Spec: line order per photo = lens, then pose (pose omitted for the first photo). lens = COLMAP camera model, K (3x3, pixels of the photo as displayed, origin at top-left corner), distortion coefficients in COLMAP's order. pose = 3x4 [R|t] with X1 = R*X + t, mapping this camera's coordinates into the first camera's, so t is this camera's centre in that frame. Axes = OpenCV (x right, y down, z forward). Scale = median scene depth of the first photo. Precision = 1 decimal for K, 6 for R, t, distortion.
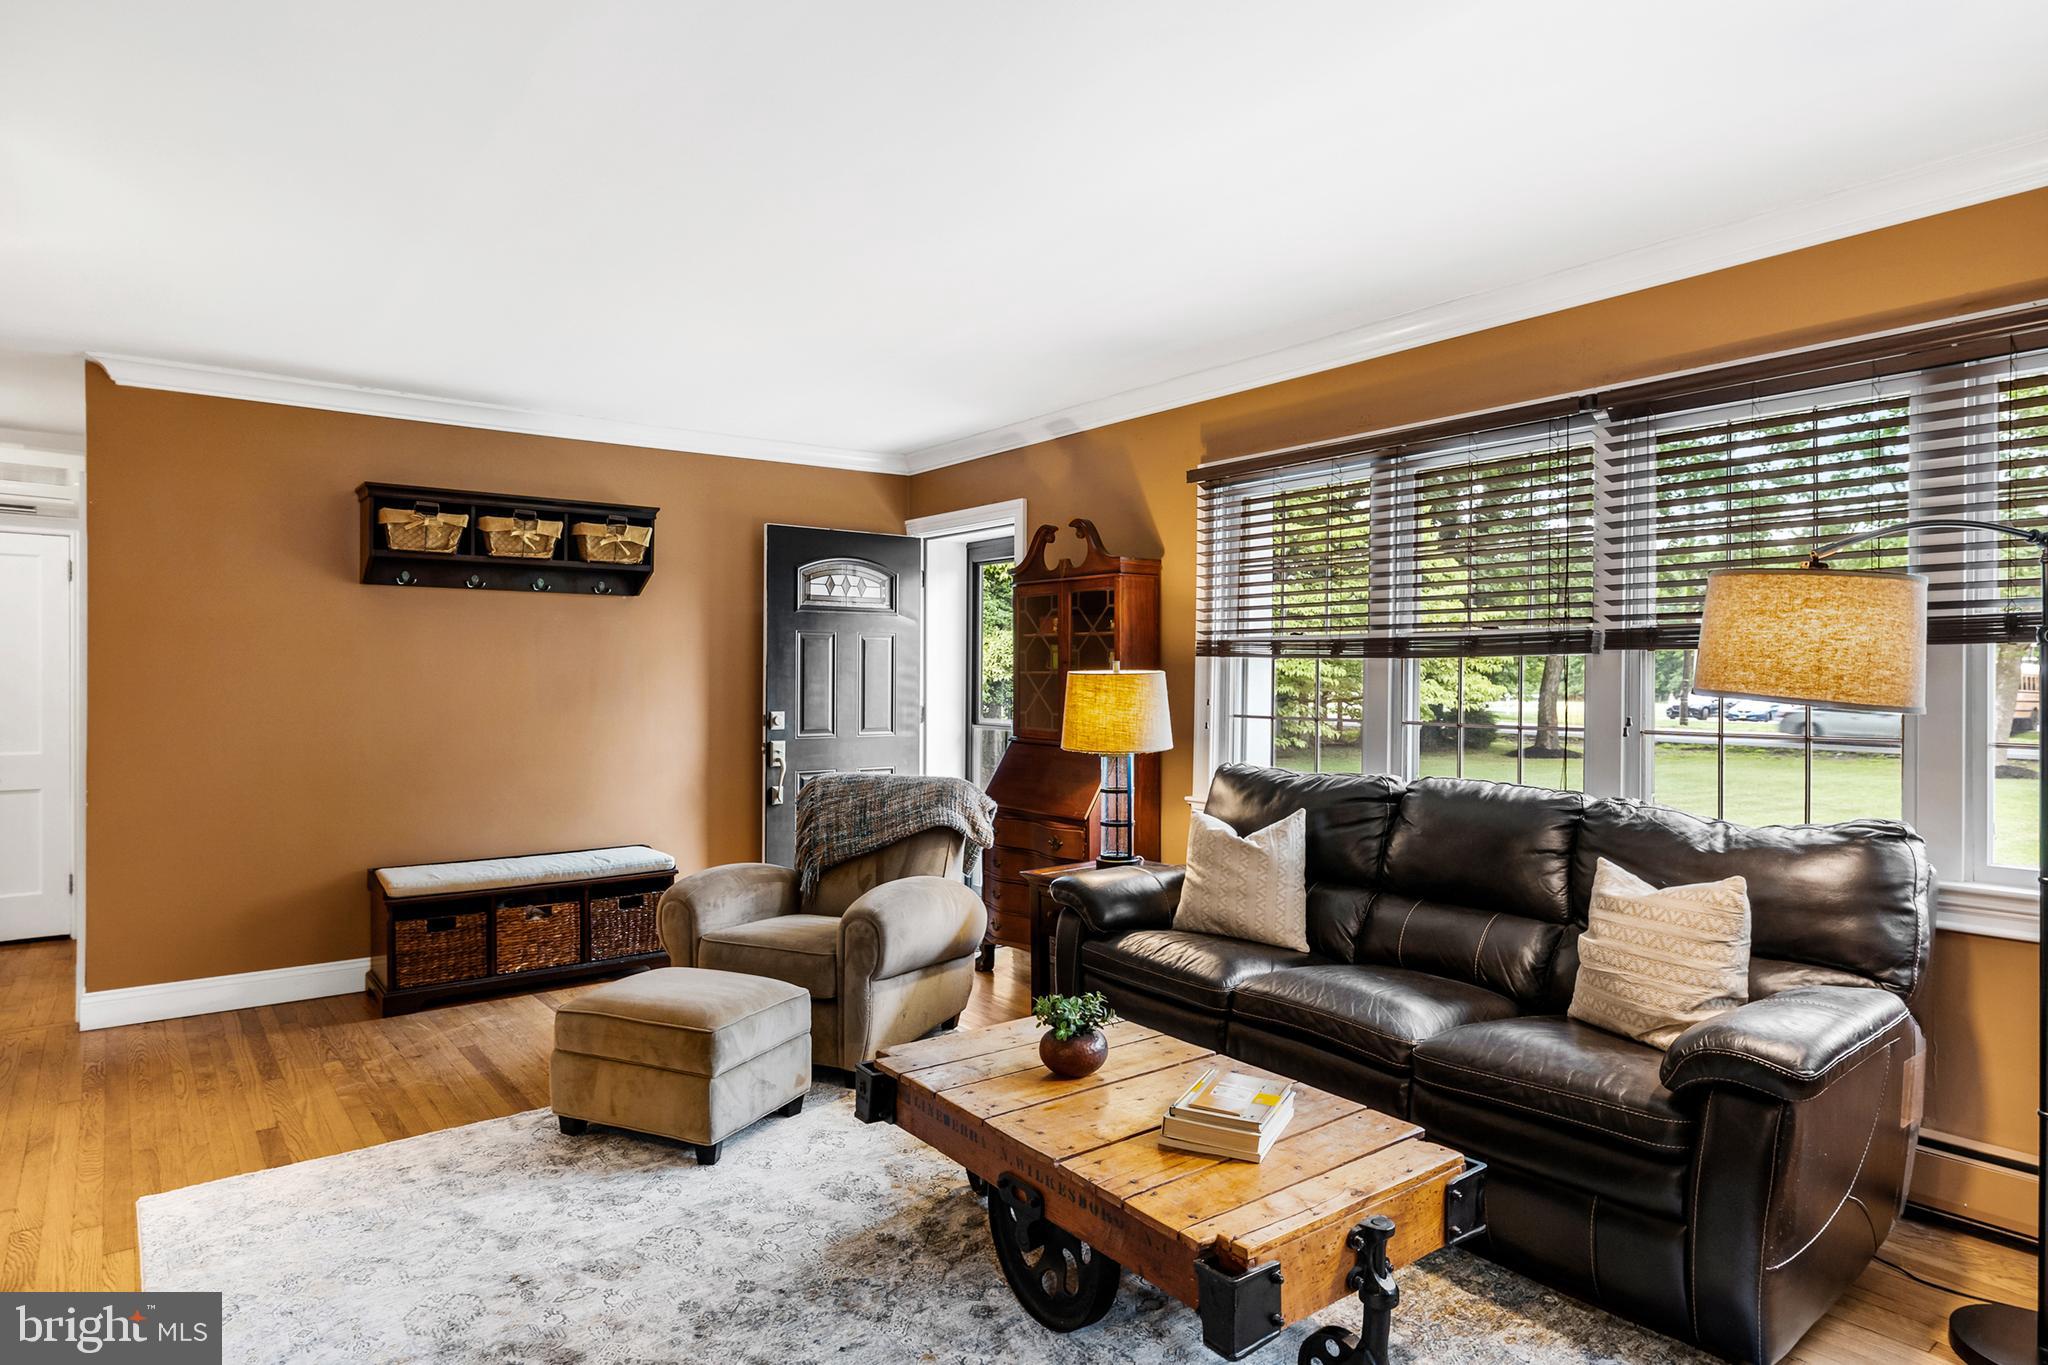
lens RADIAL K [[1147.2, 0, 1111.9], [0, 1147.2, 673.9], [0, 0, 1]] dist [-0.000185, -0.001806]
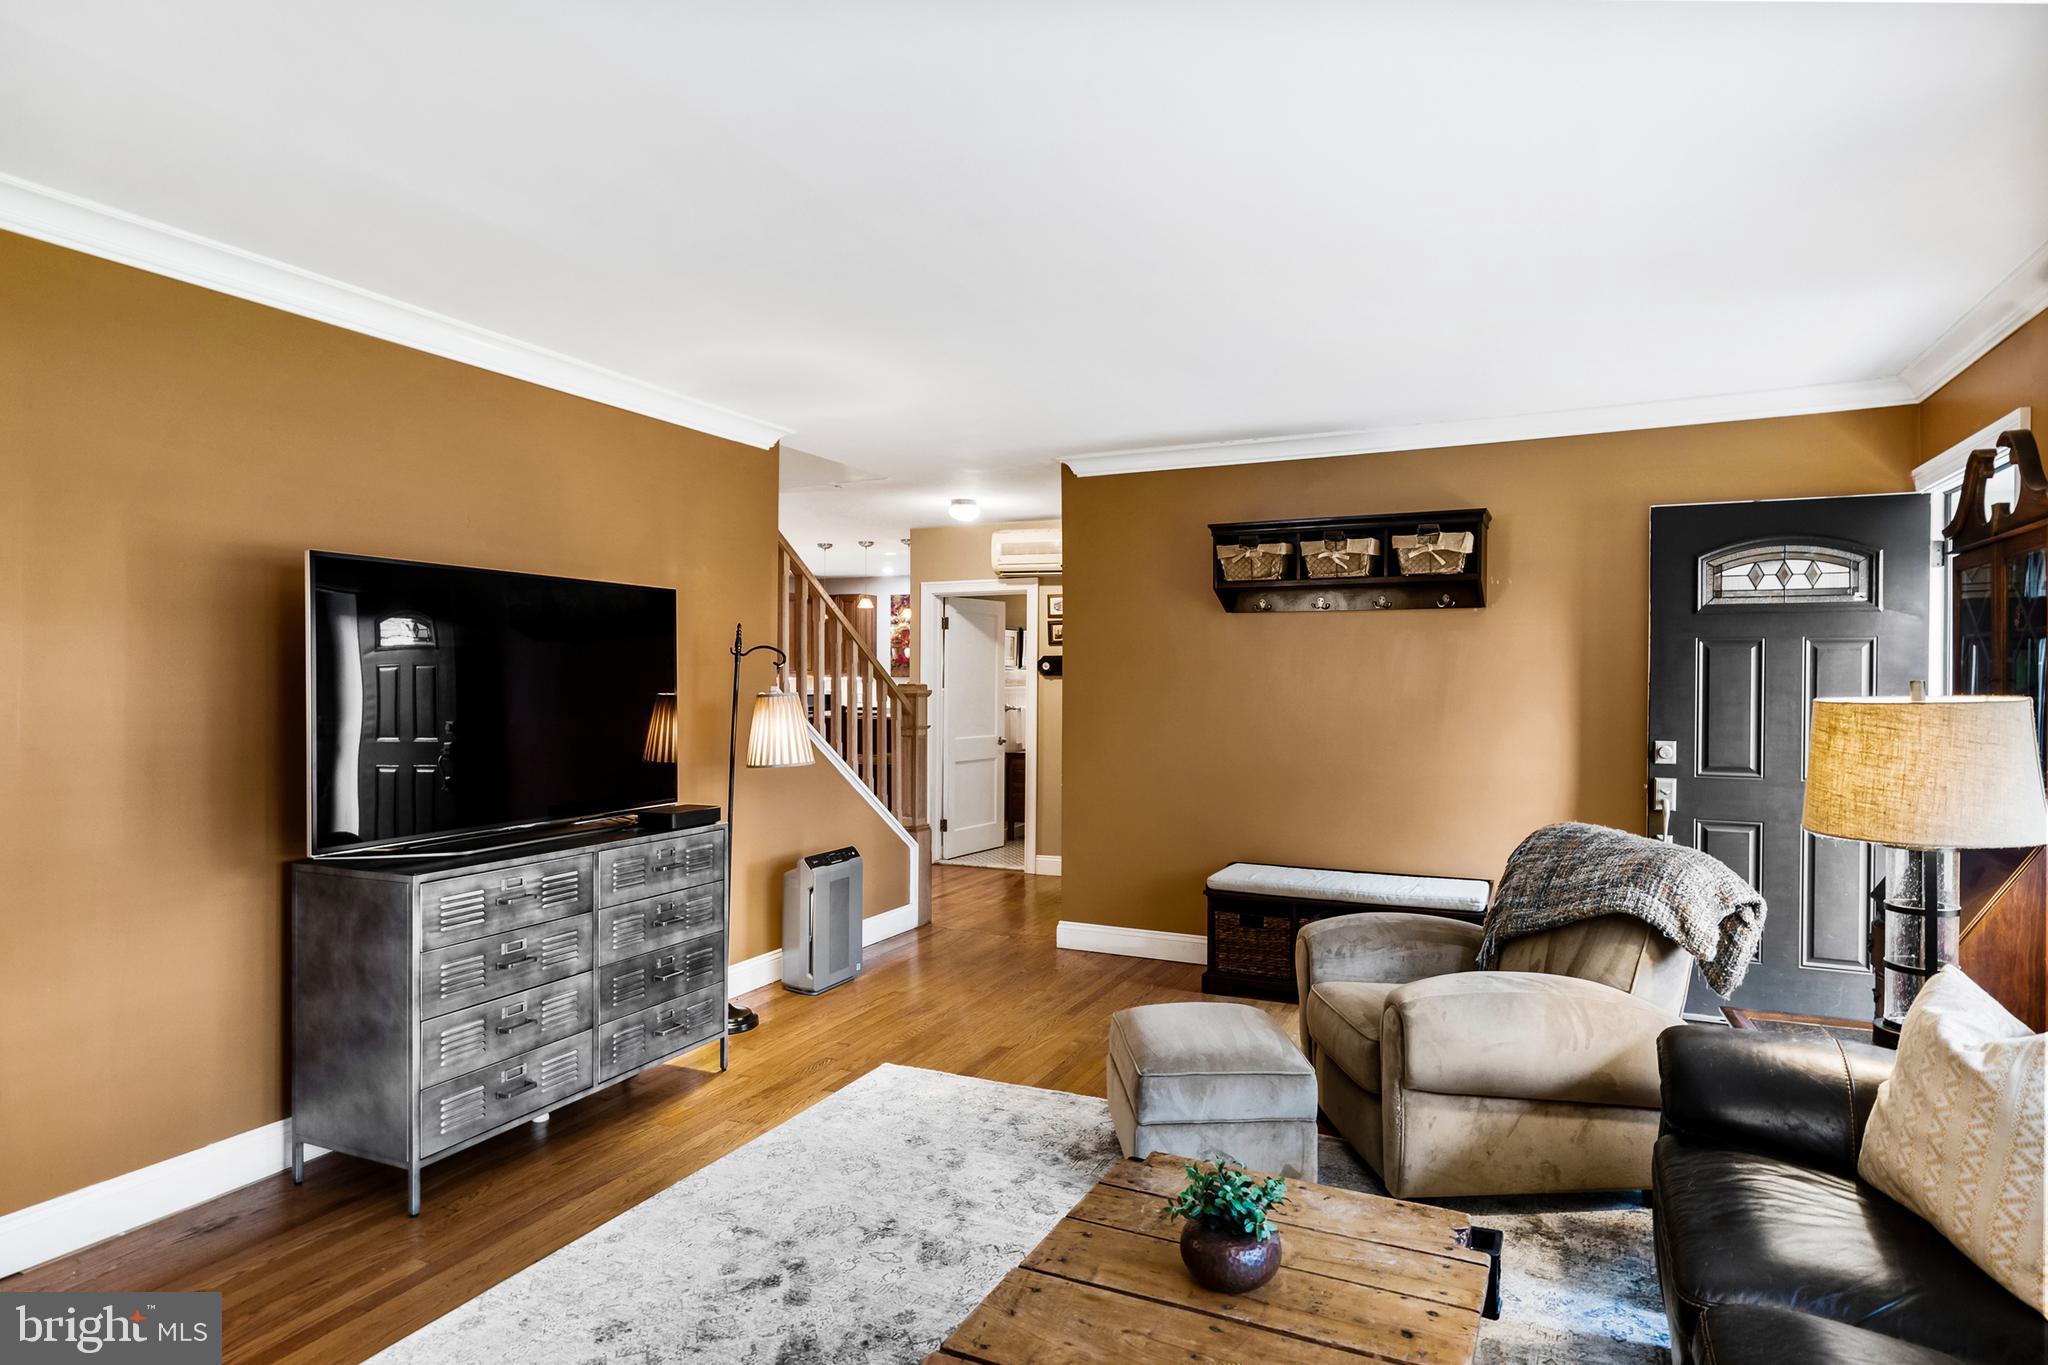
lens RADIAL K [[1147.2, 0, 1031.9], [0, 1147.2, 687.0], [0, 0, 1]] dist [-0.000185, -0.001806]
pose [[0.424260, 0.004194, -0.905531, 0.324124], [-0.004021, 0.999988, 0.002748, -0.007052], [0.905531, 0.002475, 0.424272, 0.358644]]
